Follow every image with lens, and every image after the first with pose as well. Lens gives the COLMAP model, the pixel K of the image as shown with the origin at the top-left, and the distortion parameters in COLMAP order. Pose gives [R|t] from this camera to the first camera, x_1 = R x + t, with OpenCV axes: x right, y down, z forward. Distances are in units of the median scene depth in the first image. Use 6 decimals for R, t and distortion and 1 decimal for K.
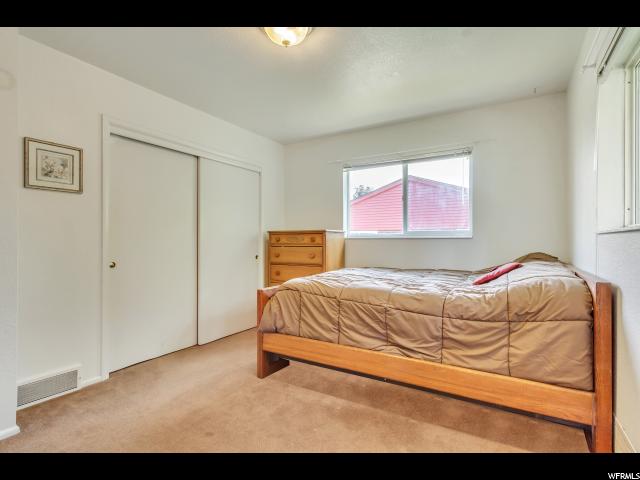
lens RADIAL K [[297.6, 0, 303.4], [0, 297.6, 238.7], [0, 0, 1]] dist [-0.001757, -0.000143]
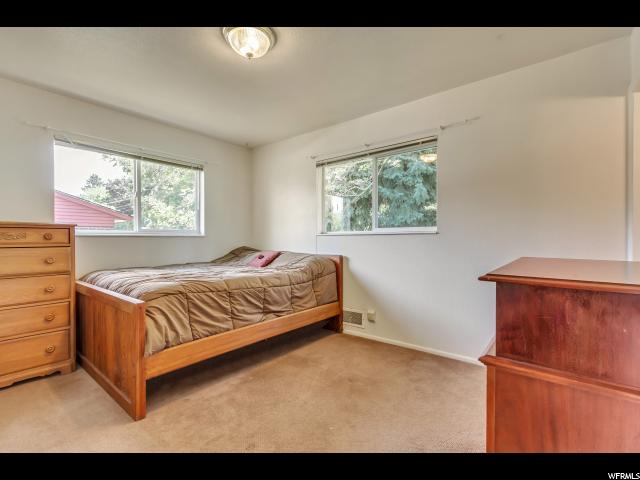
lens RADIAL K [[297.6, 0, 303.4], [0, 297.6, 238.7], [0, 0, 1]] dist [-0.001757, -0.000143]
pose [[0.193757, 0.003817, 0.981042, -0.936999], [-0.004945, 0.999984, -0.002914, 0.011349], [-0.981037, -0.004287, 0.193772, 0.520793]]
